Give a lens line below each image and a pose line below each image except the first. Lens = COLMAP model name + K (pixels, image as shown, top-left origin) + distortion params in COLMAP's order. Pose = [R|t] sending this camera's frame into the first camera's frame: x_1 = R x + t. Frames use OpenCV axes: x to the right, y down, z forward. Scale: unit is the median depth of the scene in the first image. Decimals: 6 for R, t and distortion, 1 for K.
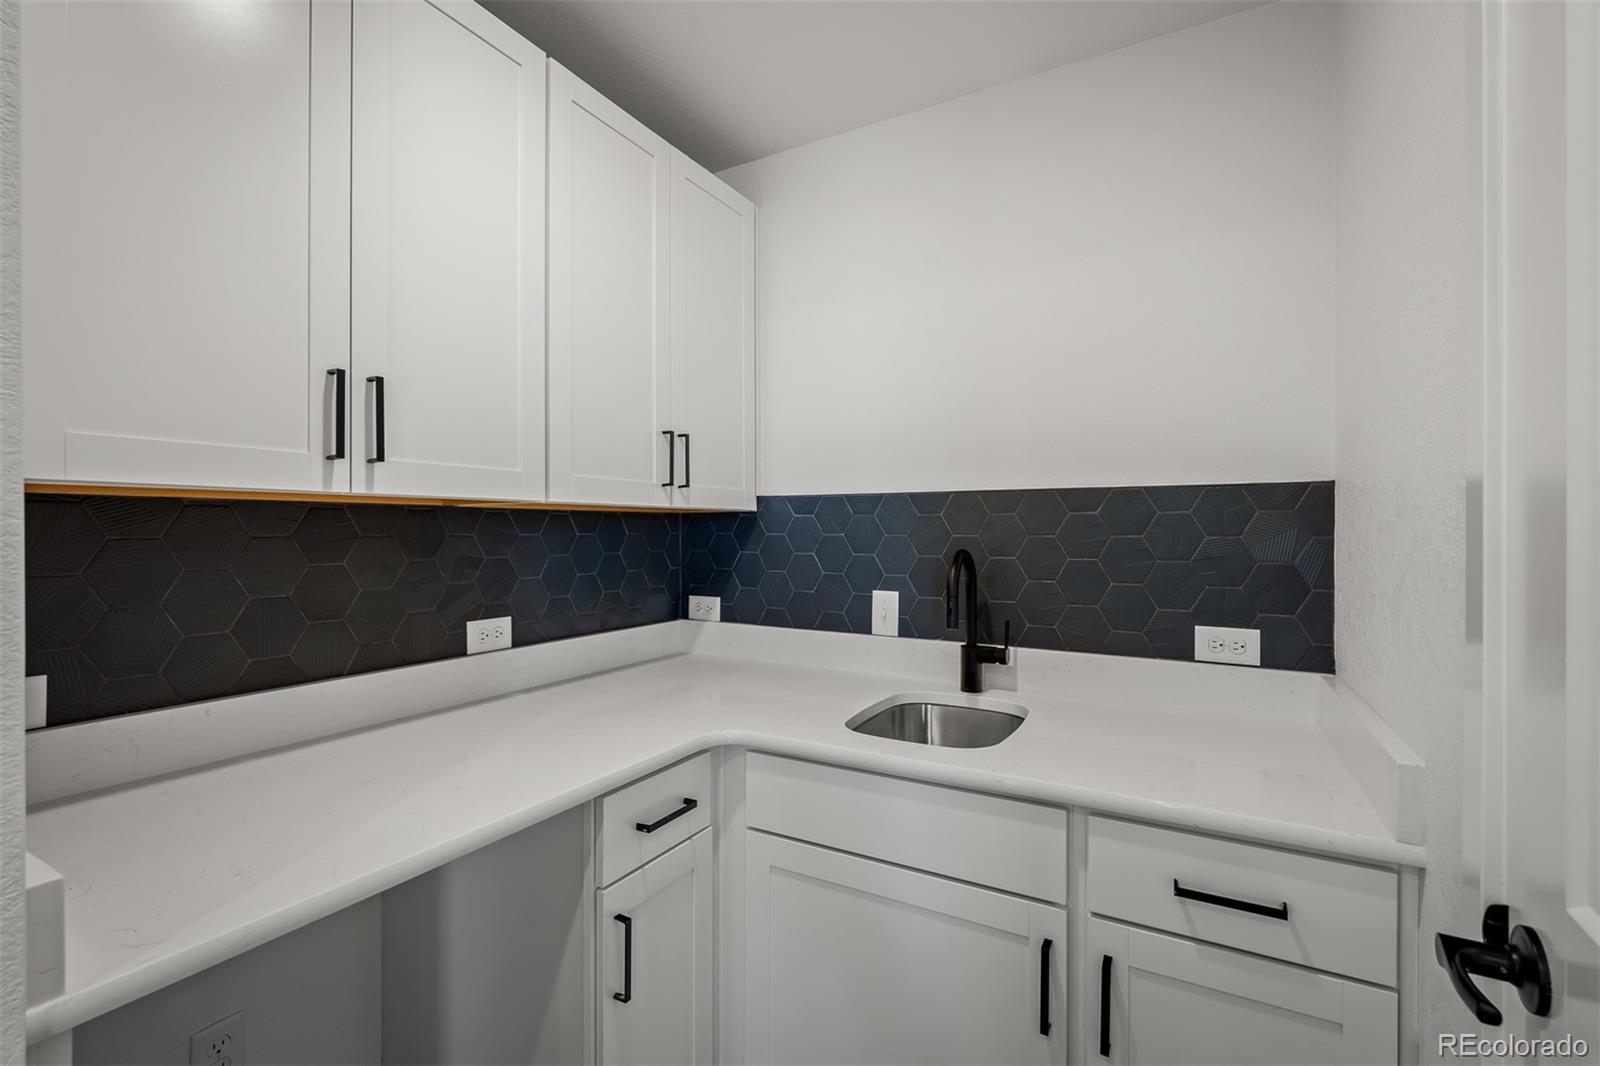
lens RADIAL K [[720.2, 0, 793.2], [0, 720.2, 535.1], [0, 0, 1]] dist [0.000331, -0.000138]
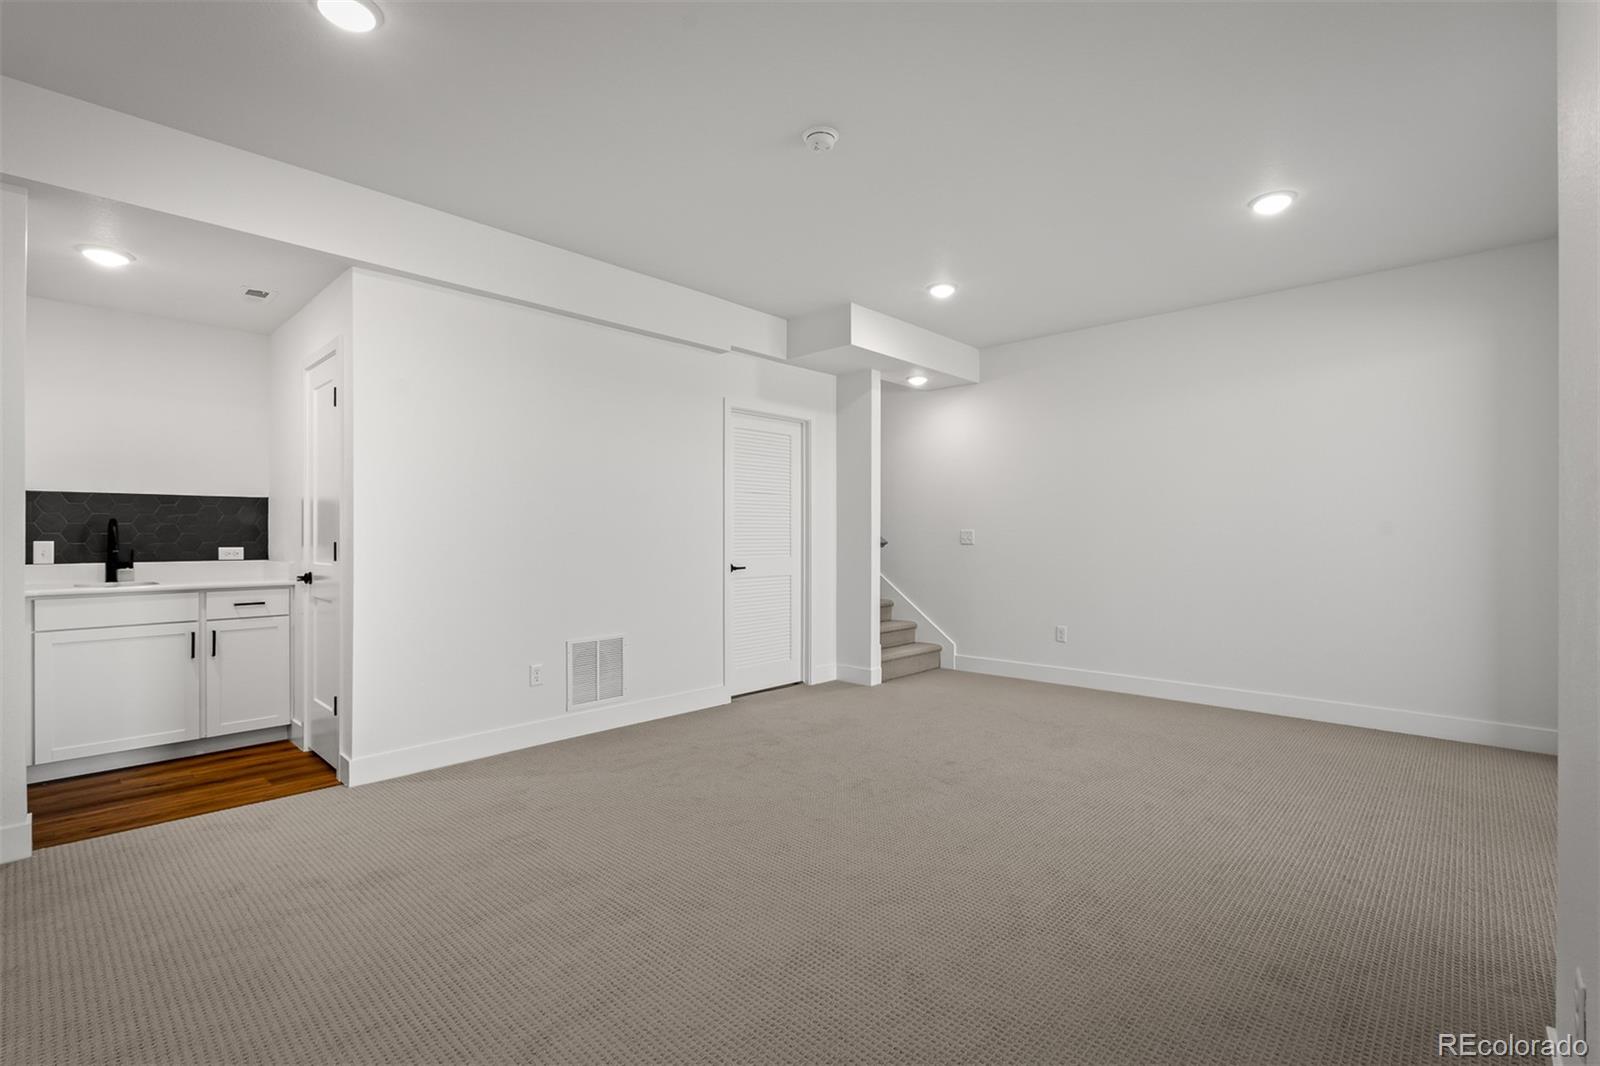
lens RADIAL K [[720.2, 0, 793.2], [0, 720.2, 535.1], [0, 0, 1]] dist [0.000331, -0.000138]
pose [[0.237605, -0.002687, 0.971358, -1.686887], [0.014589, 0.999893, -0.000803, 0.119633], [-0.971252, 0.014362, 0.237619, -1.892124]]
